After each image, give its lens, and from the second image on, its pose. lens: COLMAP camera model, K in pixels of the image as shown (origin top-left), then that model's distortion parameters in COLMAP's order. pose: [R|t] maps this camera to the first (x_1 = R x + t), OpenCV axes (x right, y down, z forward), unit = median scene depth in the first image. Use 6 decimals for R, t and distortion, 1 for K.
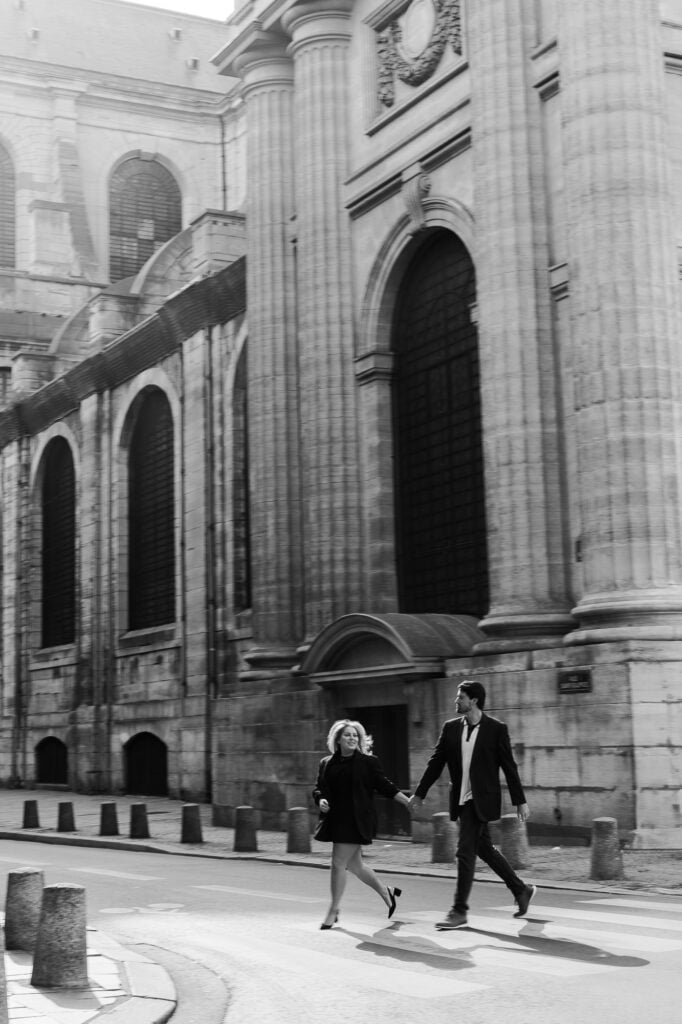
lens RADIAL K [[1586.3, 0, 311.9], [0, 1586.3, 505.9], [0, 0, 1]] dist [-0.004255, 0.009288]
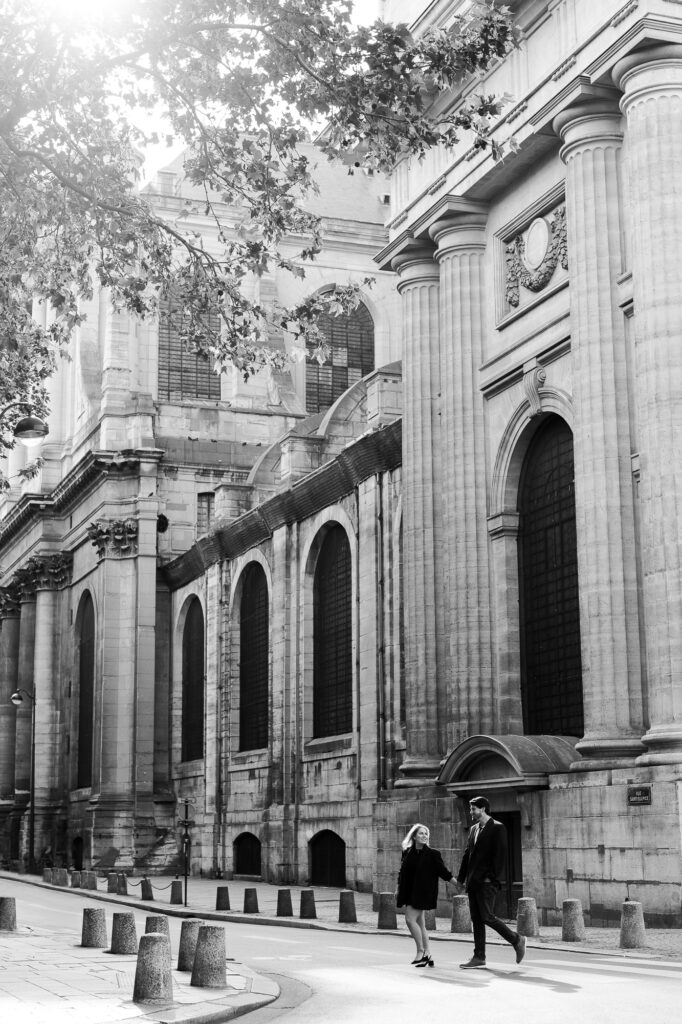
lens RADIAL K [[1629.0, 0, 306.8], [0, 1629.0, 512.2], [0, 0, 1]] dist [-0.011318, -0.086809]
pose [[0.990532, -0.008365, -0.137030, 0.059296], [0.001351, 0.998688, -0.051200, -0.033770], [0.137279, 0.050530, 0.989243, -0.226384]]
